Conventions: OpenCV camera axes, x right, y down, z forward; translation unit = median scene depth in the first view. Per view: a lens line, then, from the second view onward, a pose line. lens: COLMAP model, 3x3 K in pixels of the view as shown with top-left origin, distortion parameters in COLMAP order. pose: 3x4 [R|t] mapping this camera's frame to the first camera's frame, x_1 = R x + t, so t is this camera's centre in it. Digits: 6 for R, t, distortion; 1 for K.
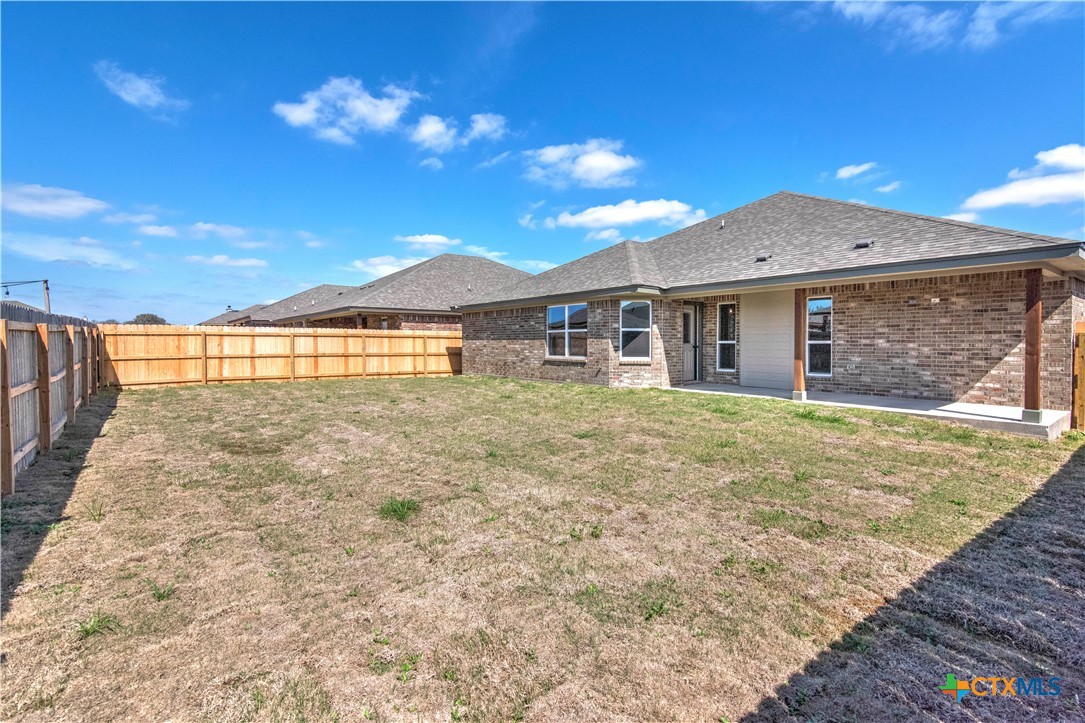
lens RADIAL K [[514.3, 0, 546.5], [0, 514.3, 344.3], [0, 0, 1]] dist [-0.003507, 0.000020]
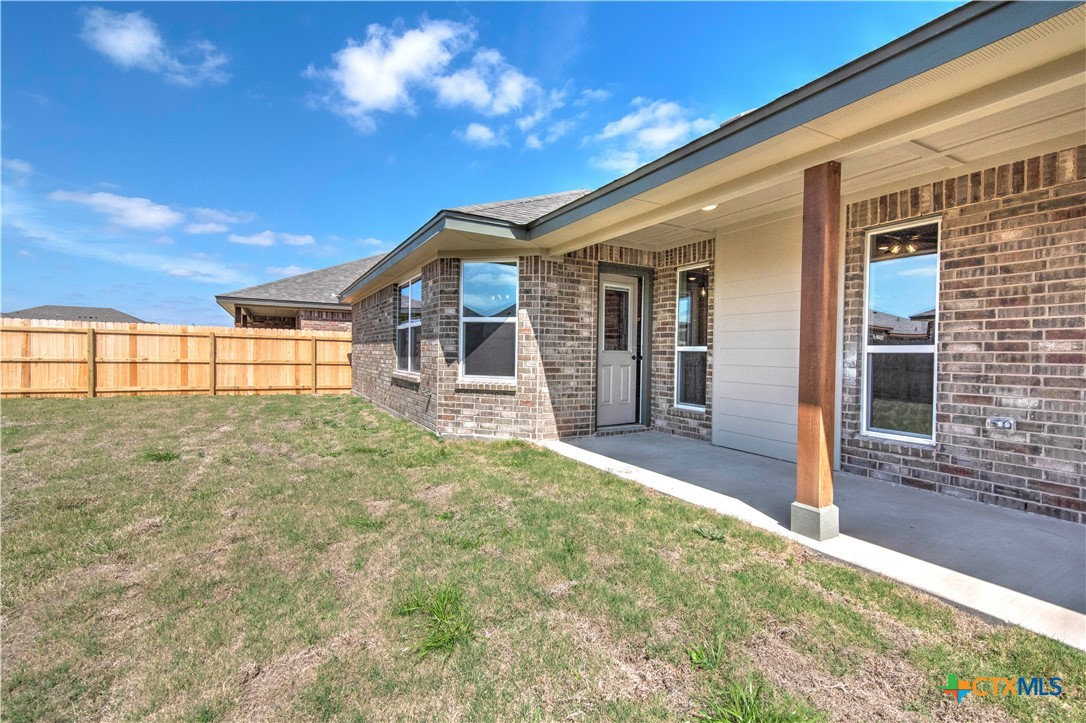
lens RADIAL K [[508.1, 0, 543.2], [0, 508.1, 356.2], [0, 0, 1]] dist [0.015216, -0.001370]
pose [[0.987814, 0.017722, -0.154624, 0.281481], [-0.017790, 0.999841, 0.000940, 0.004597], [0.154616, 0.001822, 0.987973, 0.501073]]
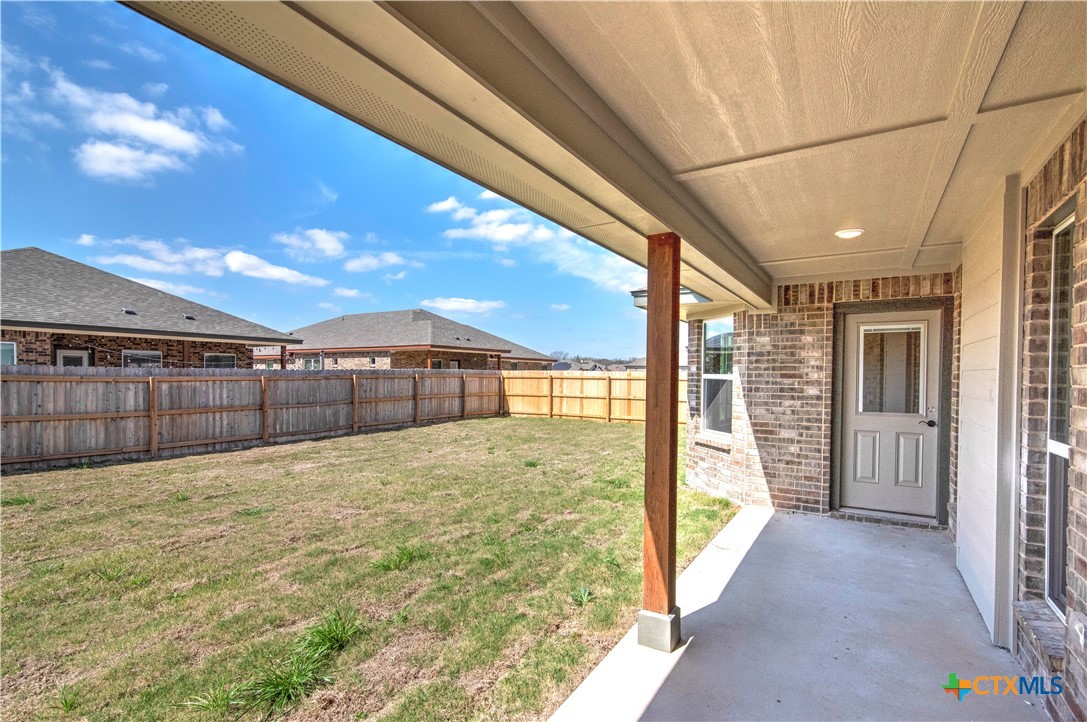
lens RADIAL K [[508.6, 0, 525.6], [0, 508.6, 379.5], [0, 0, 1]] dist [0.015216, -0.001370]
pose [[0.324244, 0.010392, -0.945916, 0.545030], [-0.013377, 0.999890, 0.006399, -0.024837], [0.945879, 0.010579, 0.324348, 0.625743]]
